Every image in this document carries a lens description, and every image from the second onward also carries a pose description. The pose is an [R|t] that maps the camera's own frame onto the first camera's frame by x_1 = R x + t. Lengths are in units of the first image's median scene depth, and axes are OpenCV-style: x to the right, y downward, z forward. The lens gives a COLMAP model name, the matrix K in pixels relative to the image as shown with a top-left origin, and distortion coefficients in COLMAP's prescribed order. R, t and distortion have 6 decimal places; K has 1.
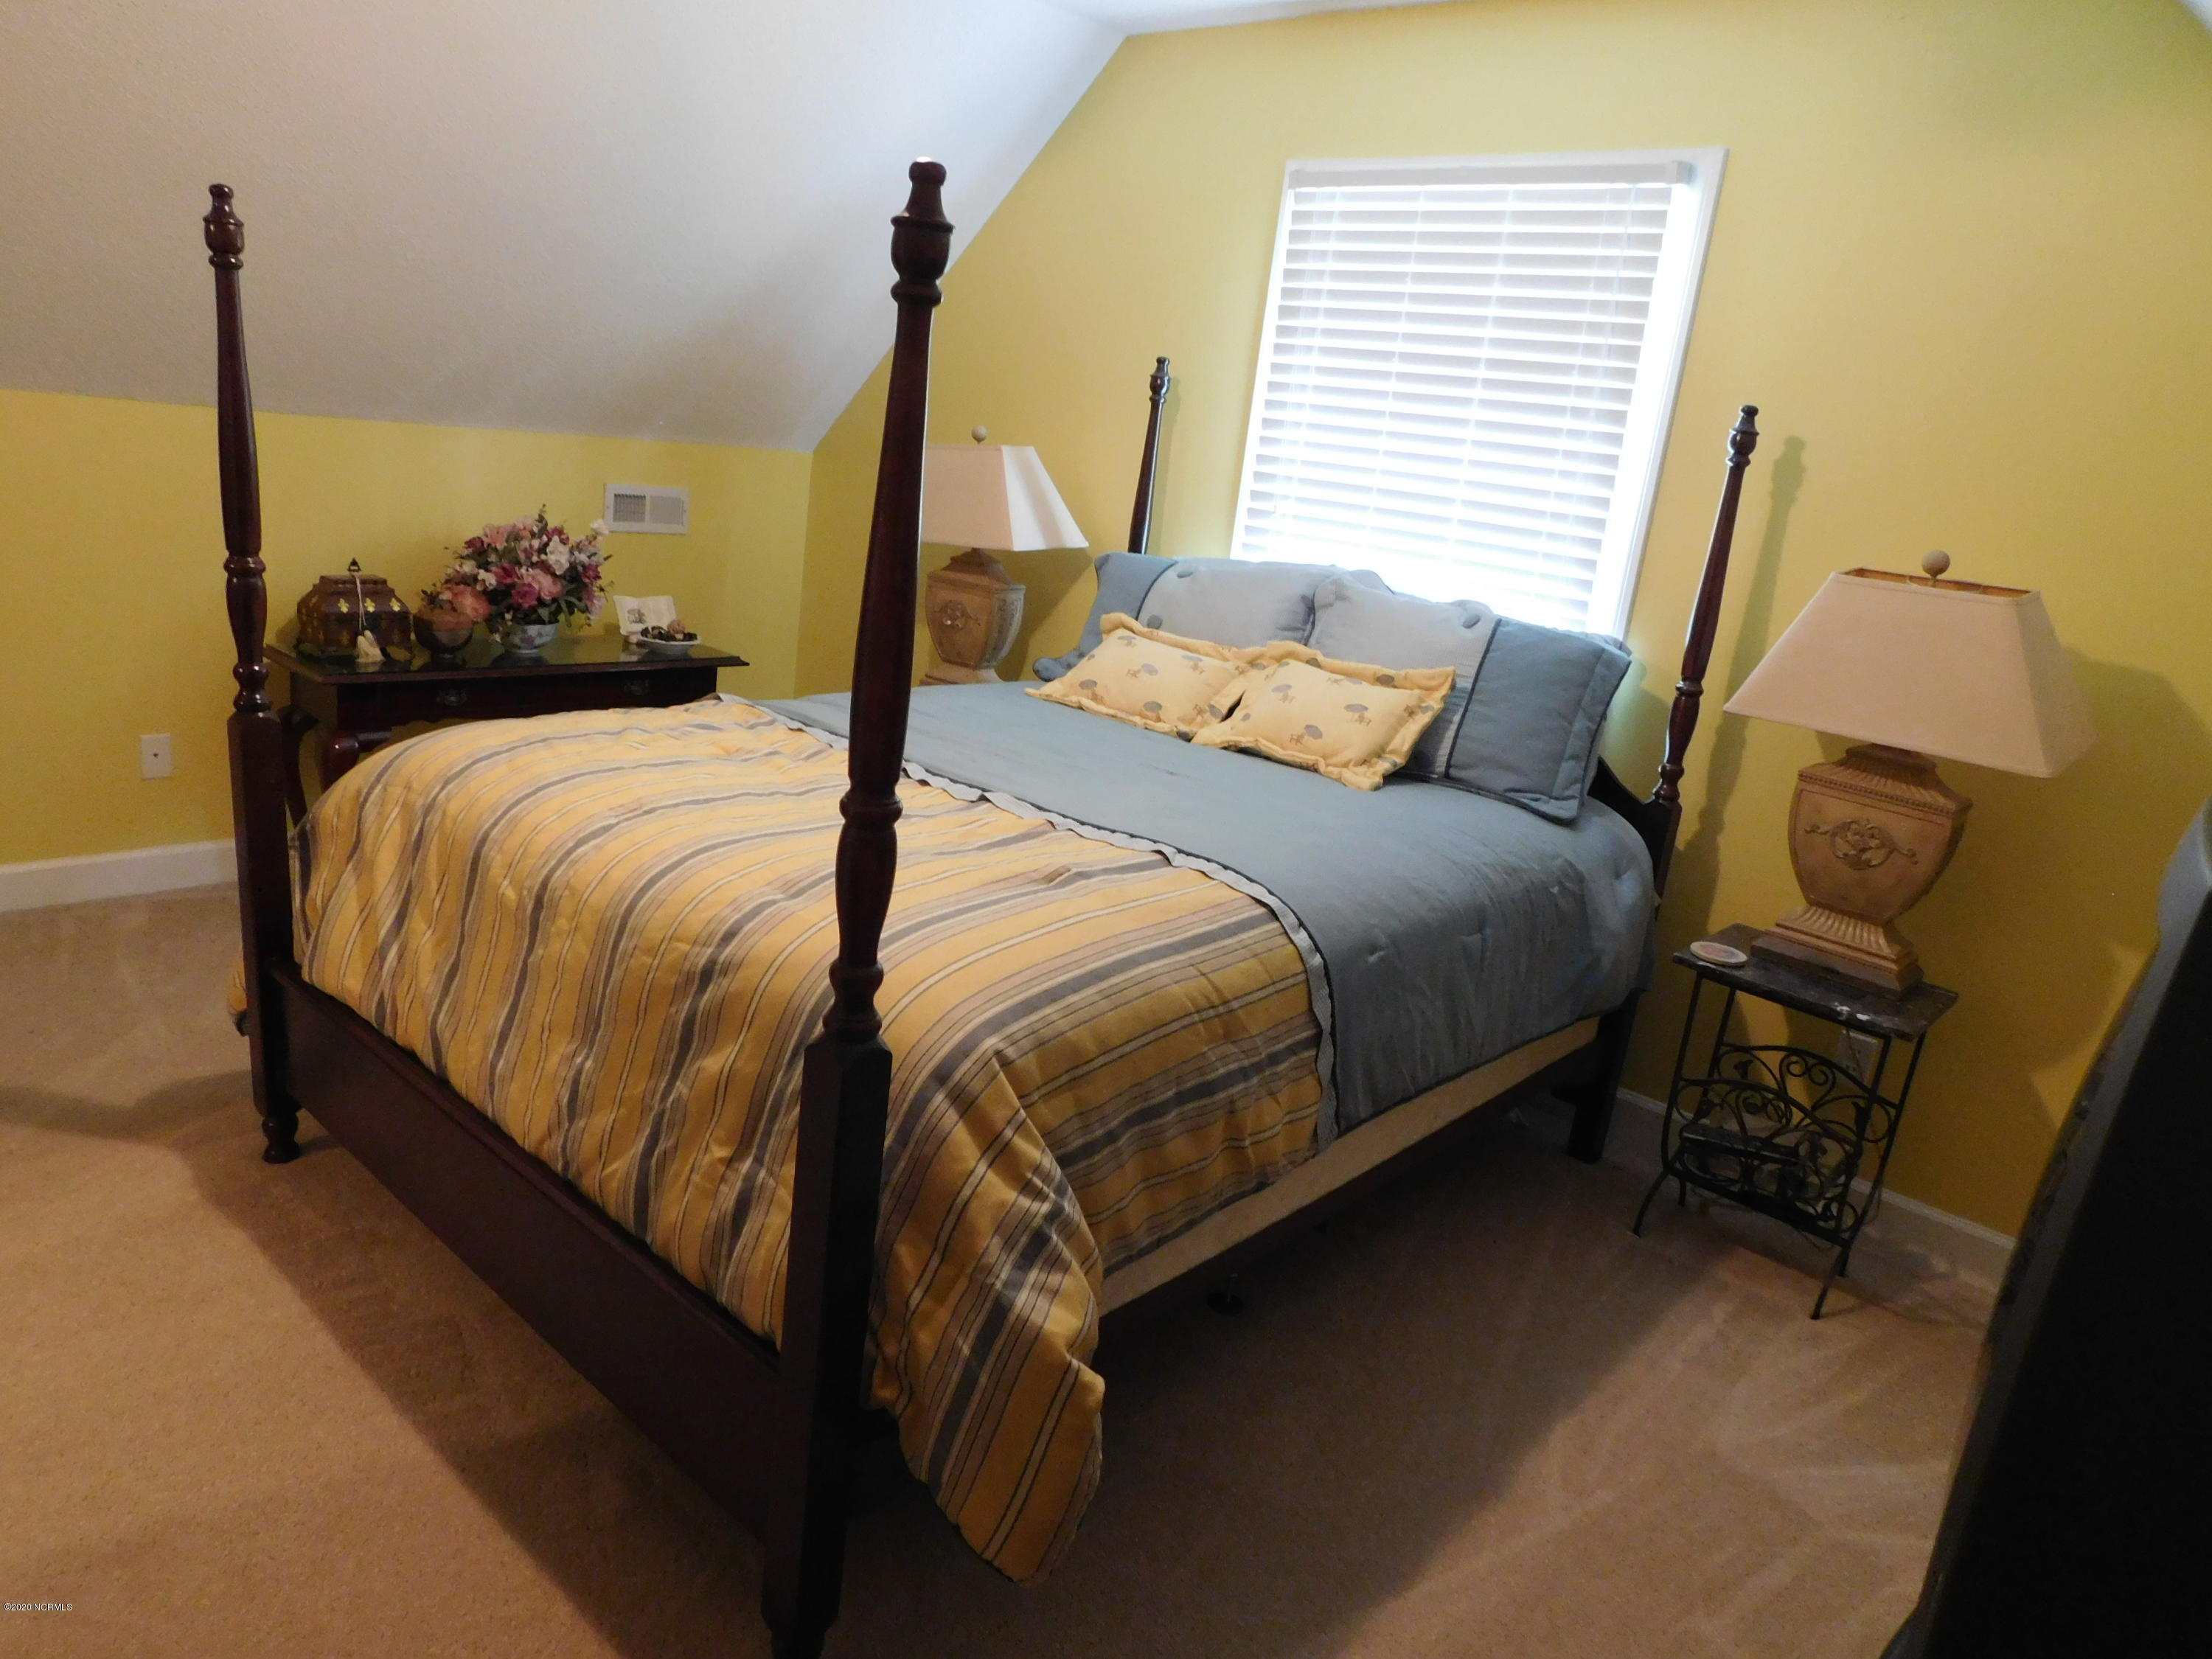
lens RADIAL K [[1465.2, 0, 1091.6], [0, 1465.2, 821.5], [0, 0, 1]] dist [-0.054229, 0.035799]
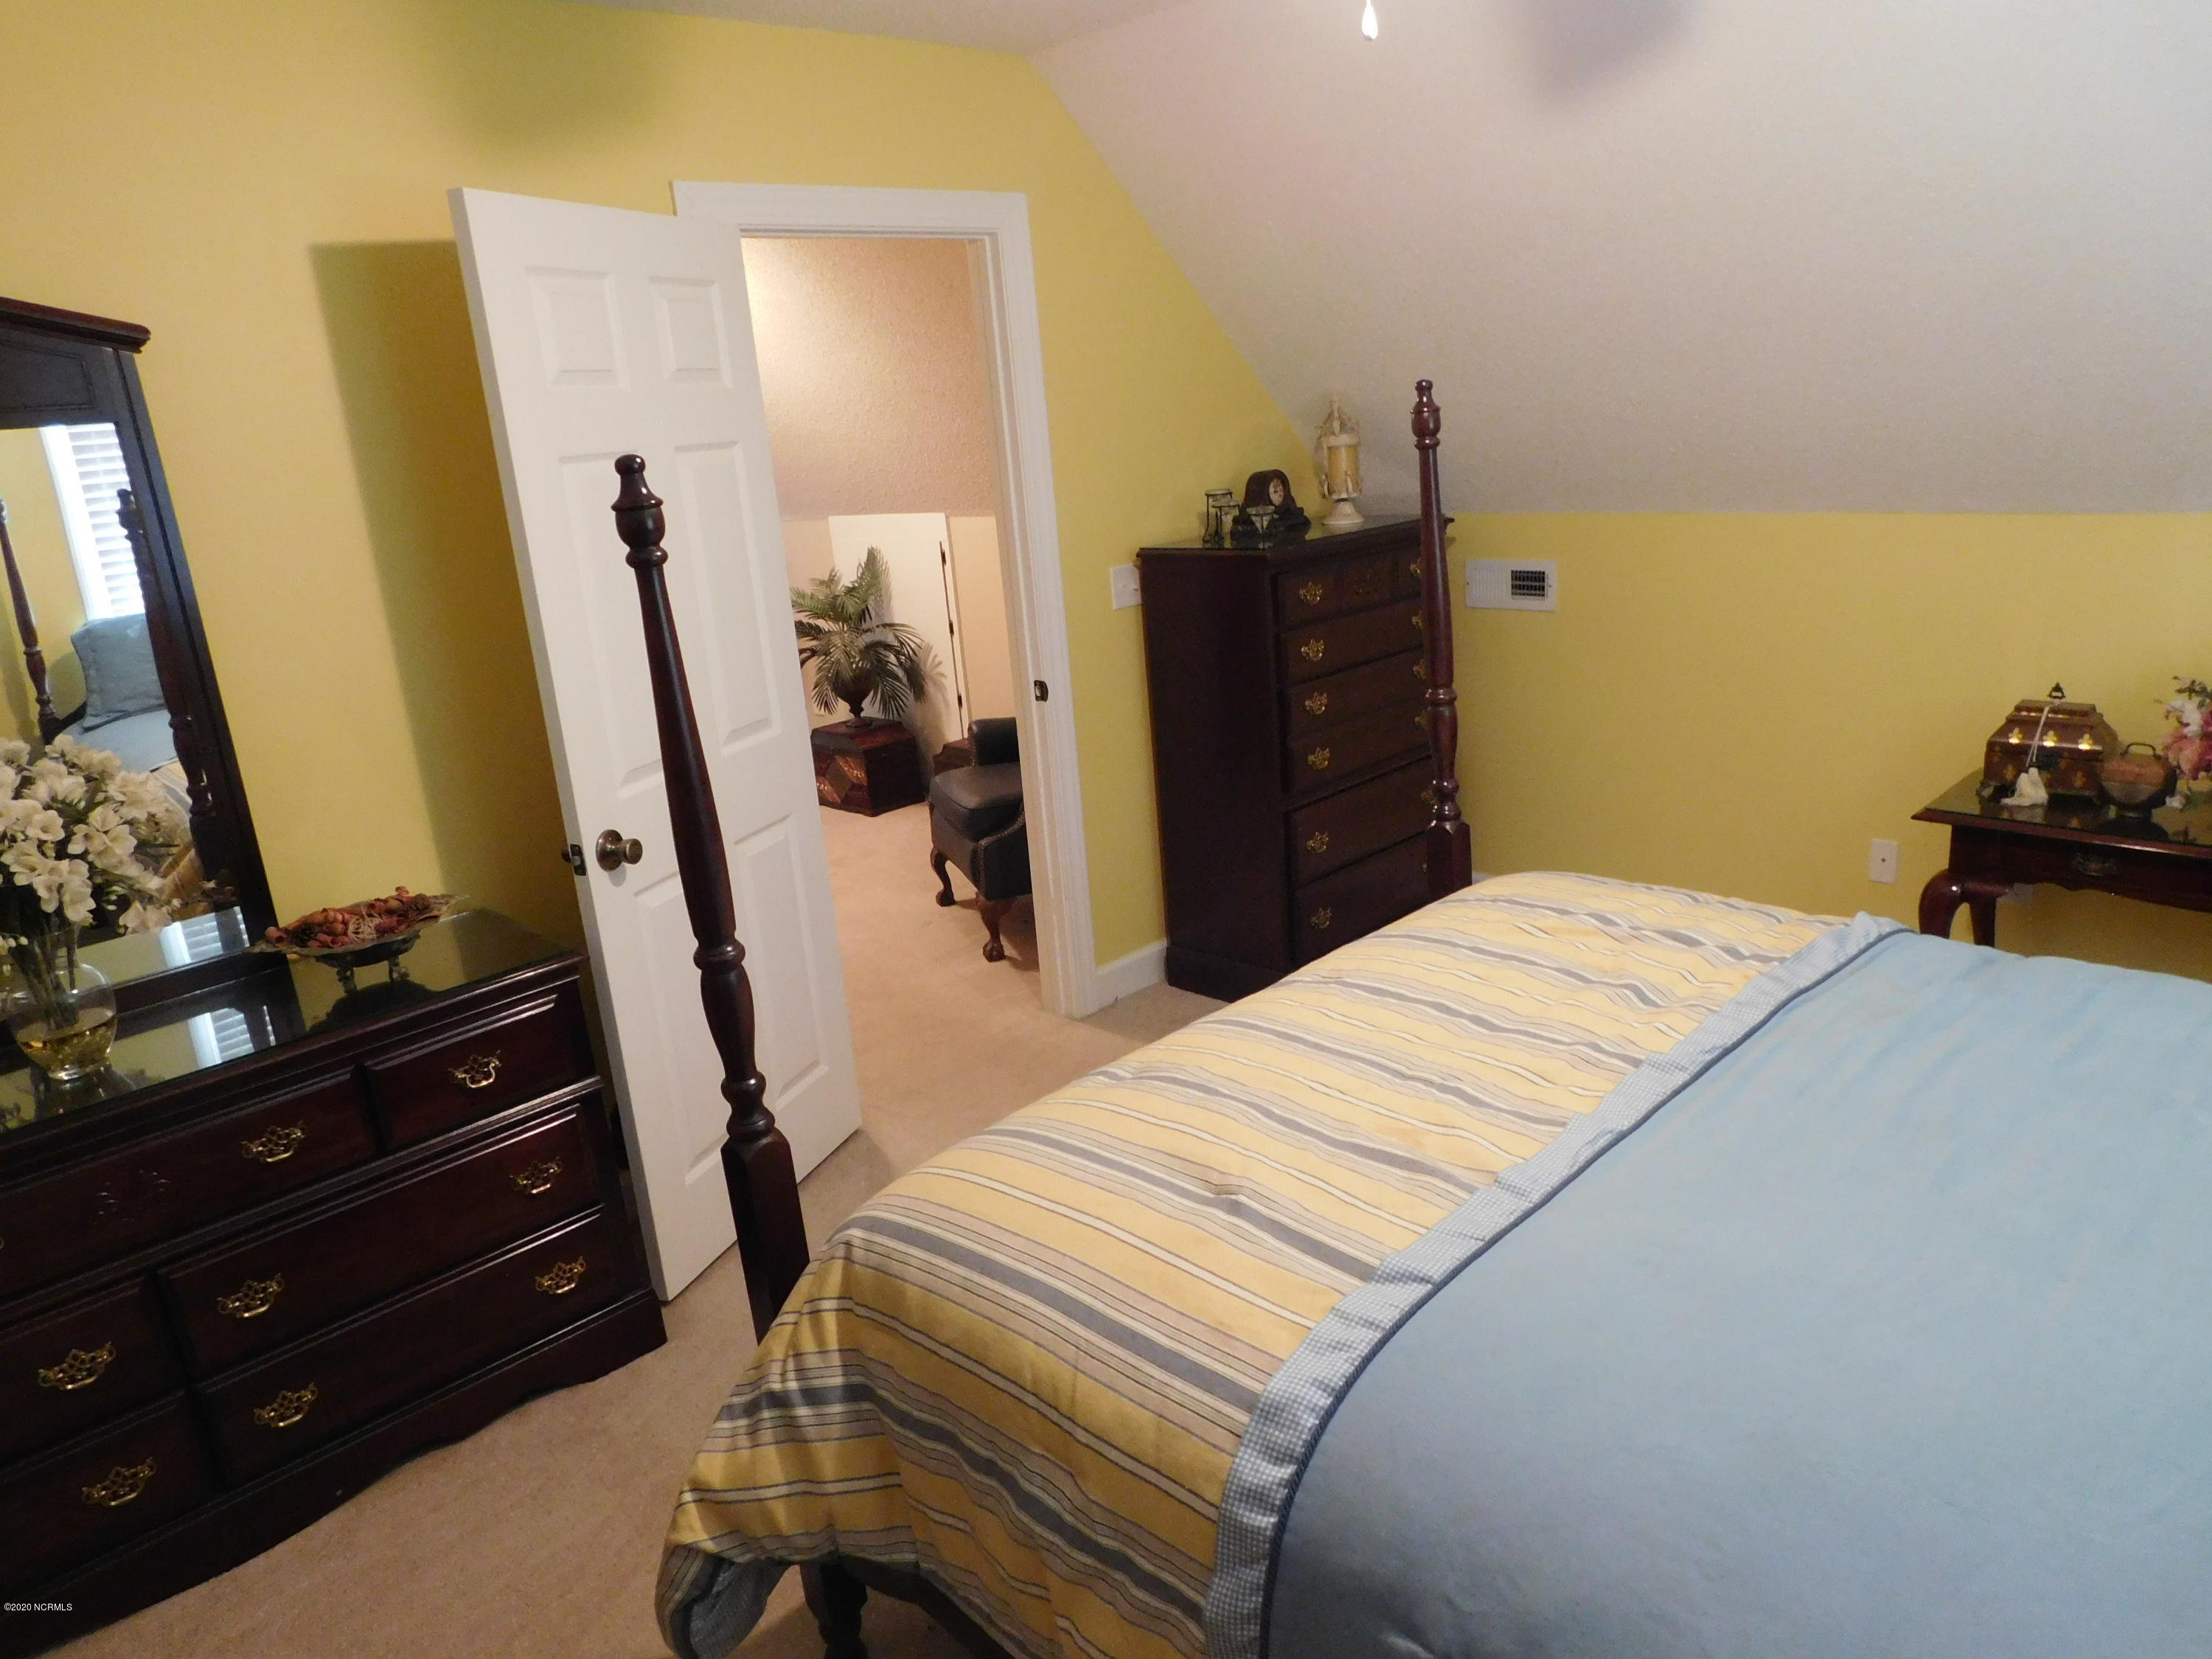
lens RADIAL K [[1465.2, 0, 1091.6], [0, 1465.2, 821.5], [0, 0, 1]] dist [-0.054229, 0.035799]
pose [[-0.083462, 0.164926, -0.982768, 0.647518], [-0.185785, 0.966343, 0.177947, -0.252435], [0.979039, 0.197435, -0.050012, 0.856595]]
